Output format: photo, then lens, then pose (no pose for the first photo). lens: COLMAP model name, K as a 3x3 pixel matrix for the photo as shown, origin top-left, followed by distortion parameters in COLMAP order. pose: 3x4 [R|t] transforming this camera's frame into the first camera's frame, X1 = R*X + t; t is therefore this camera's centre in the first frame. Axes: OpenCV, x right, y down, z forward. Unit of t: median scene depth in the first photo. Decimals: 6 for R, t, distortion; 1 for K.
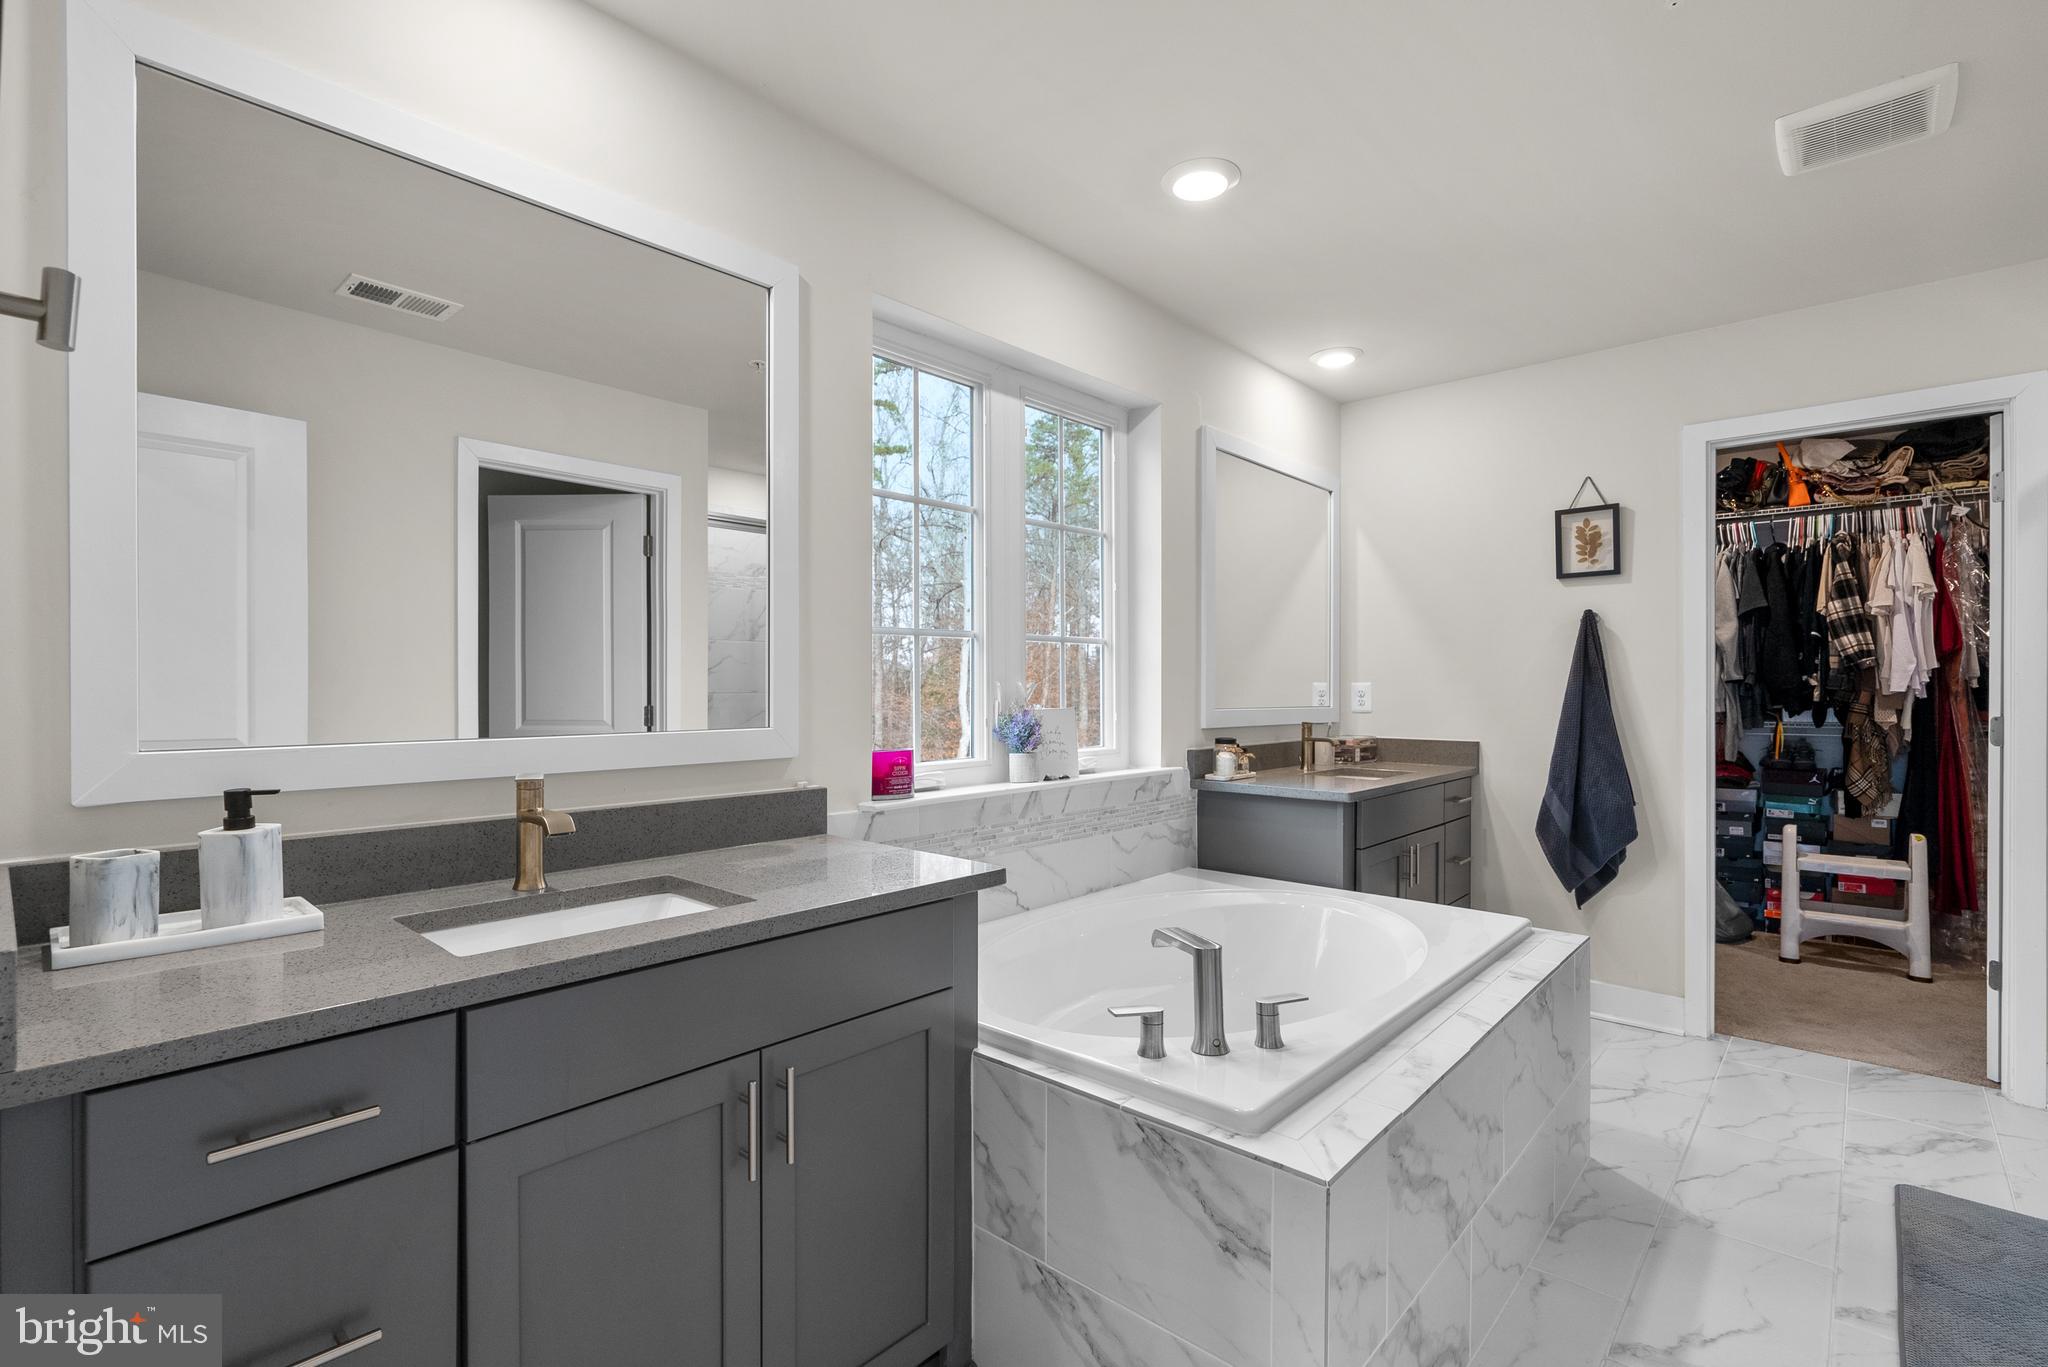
lens RADIAL K [[939.4, 0, 1007.9], [0, 939.4, 690.8], [0, 0, 1]] dist [-0.008679, 0.004199]
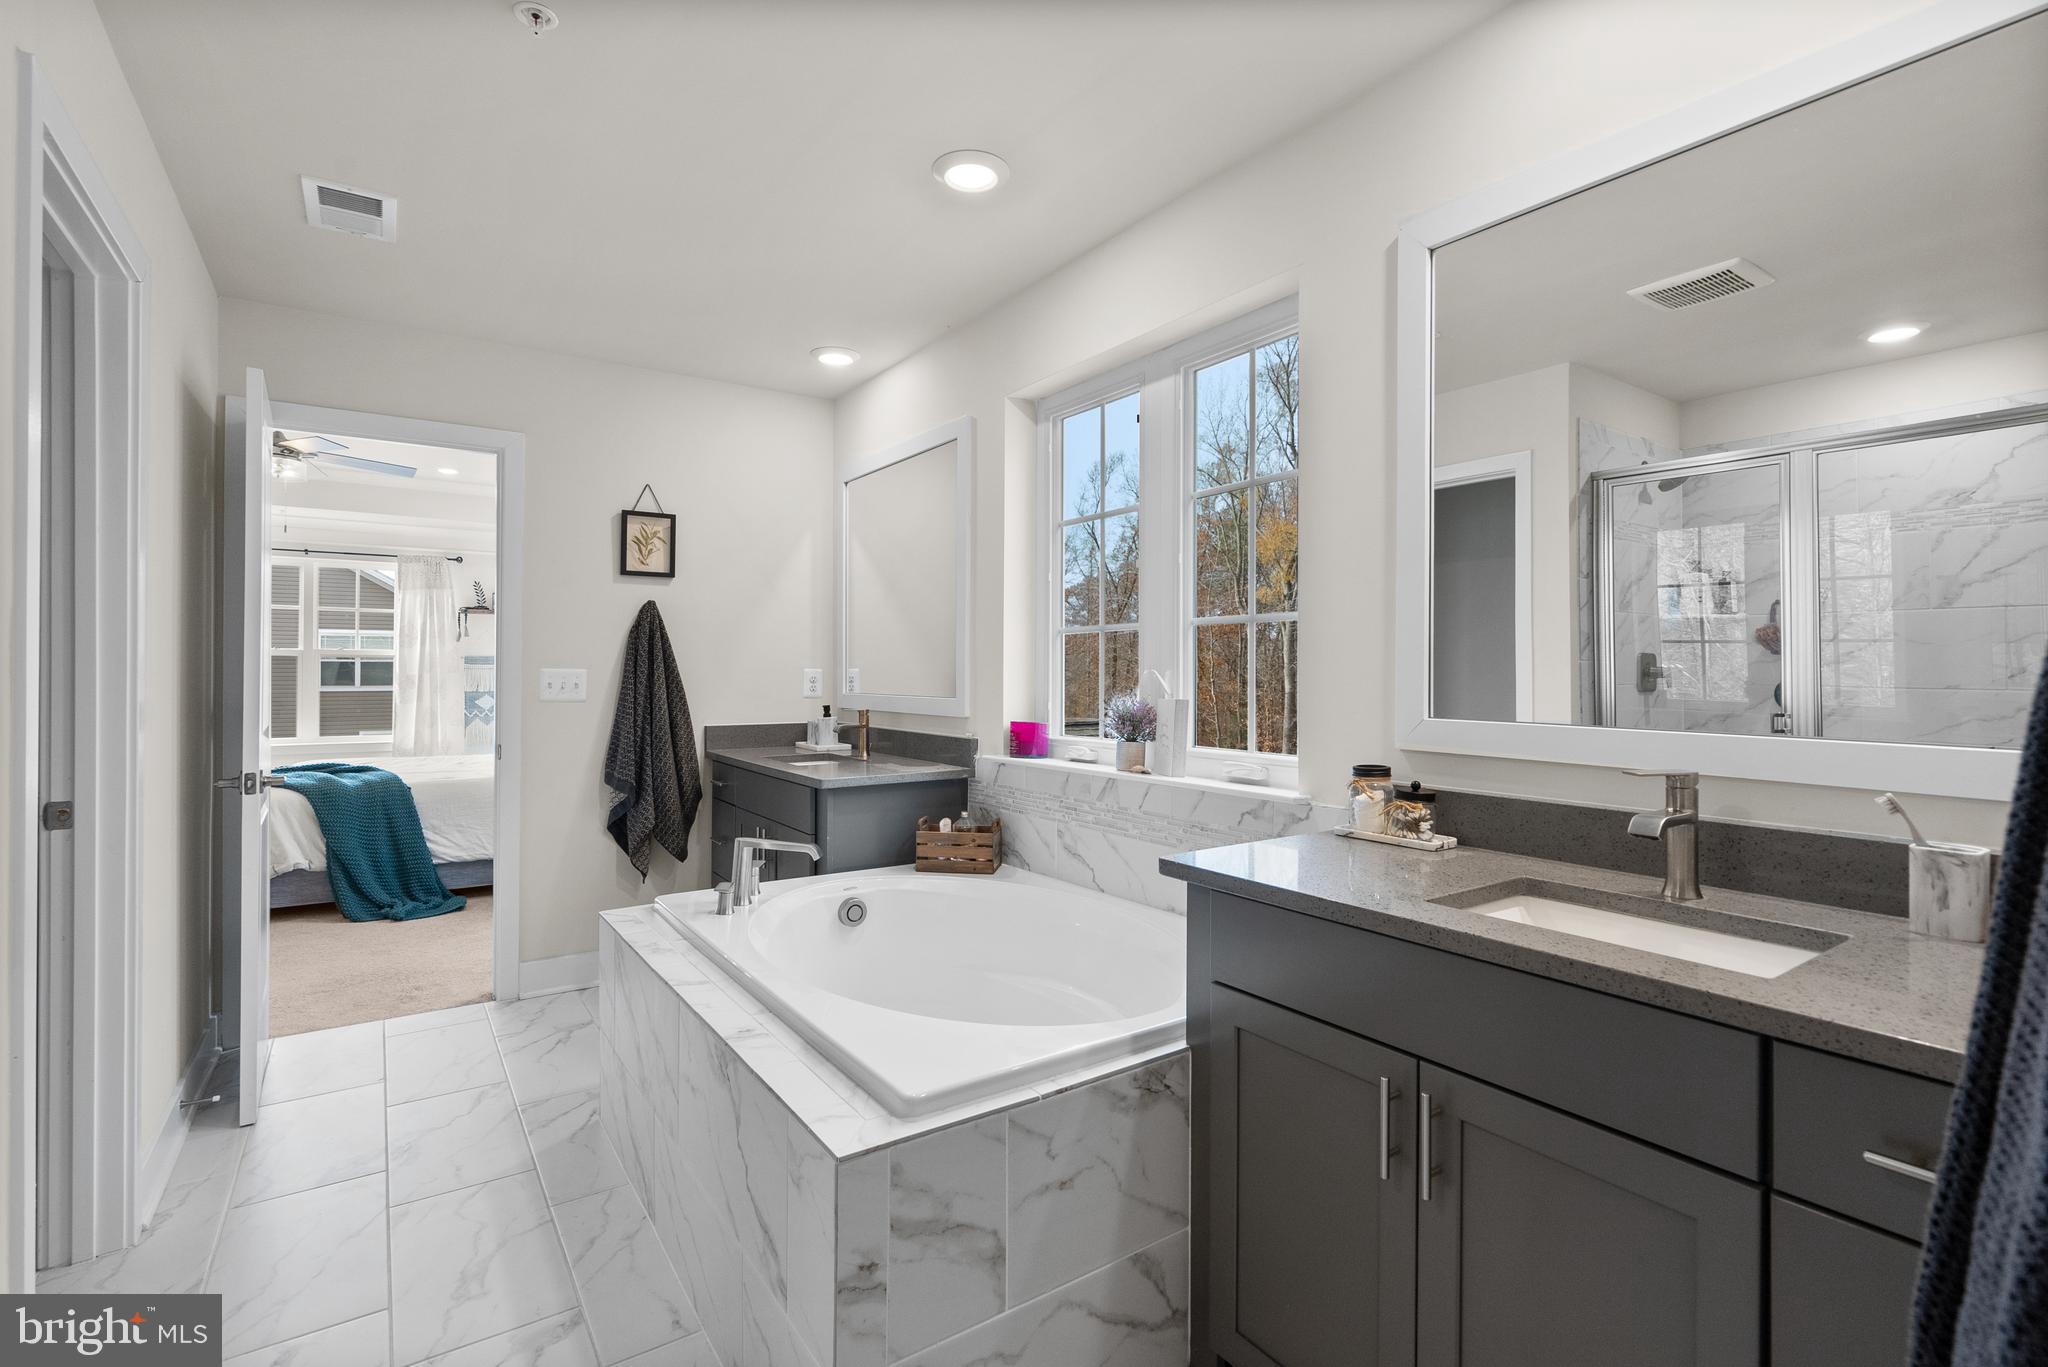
lens RADIAL K [[939.4, 0, 1010.4], [0, 939.4, 669.2], [0, 0, 1]] dist [-0.008679, 0.004199]
pose [[-0.236704, -0.004845, -0.971570, 1.033548], [-0.006254, 0.999974, -0.003463, -0.004571], [0.971562, 0.005256, -0.236728, 1.141582]]
